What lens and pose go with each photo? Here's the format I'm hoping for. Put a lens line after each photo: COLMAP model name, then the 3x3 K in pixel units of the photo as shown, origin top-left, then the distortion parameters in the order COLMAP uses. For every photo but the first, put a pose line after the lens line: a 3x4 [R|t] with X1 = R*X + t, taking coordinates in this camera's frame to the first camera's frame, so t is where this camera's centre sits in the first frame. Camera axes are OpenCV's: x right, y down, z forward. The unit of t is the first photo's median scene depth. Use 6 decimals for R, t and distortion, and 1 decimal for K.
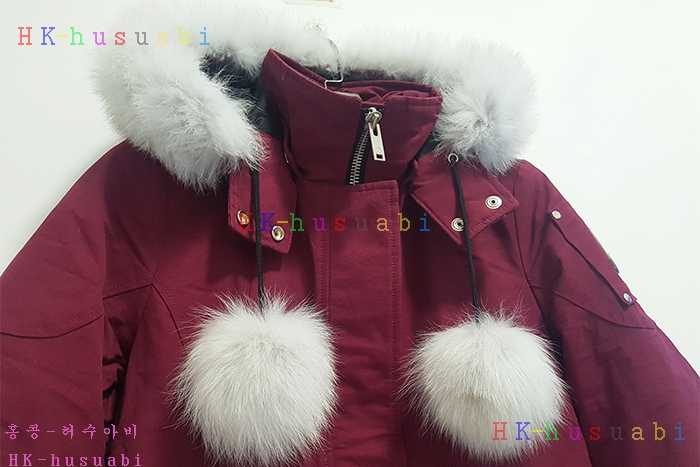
lens RADIAL K [[614.8, 0, 349.8], [0, 614.8, 244.1], [0, 0, 1]] dist [0.001368, 0.002047]
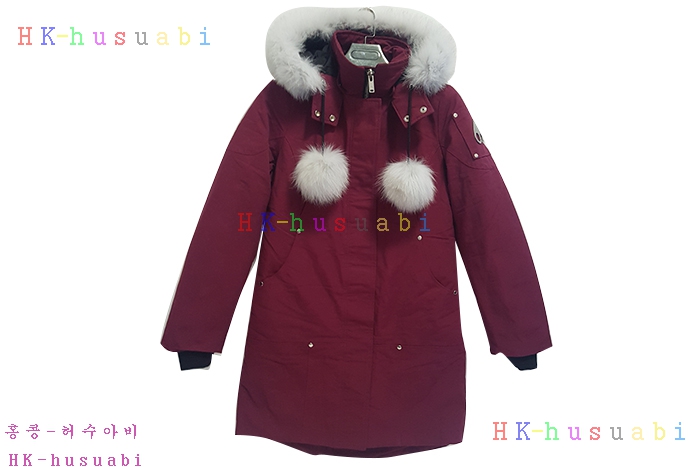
lens RADIAL K [[614.8, 0, 349.8], [0, 614.8, 244.1], [0, 0, 1]] dist [0.001368, 0.002047]
pose [[0.964378, 0.132173, -0.229142, 0.596784], [-0.035387, 0.922899, 0.383413, -0.508537], [0.262152, -0.361646, 0.894700, -1.419264]]
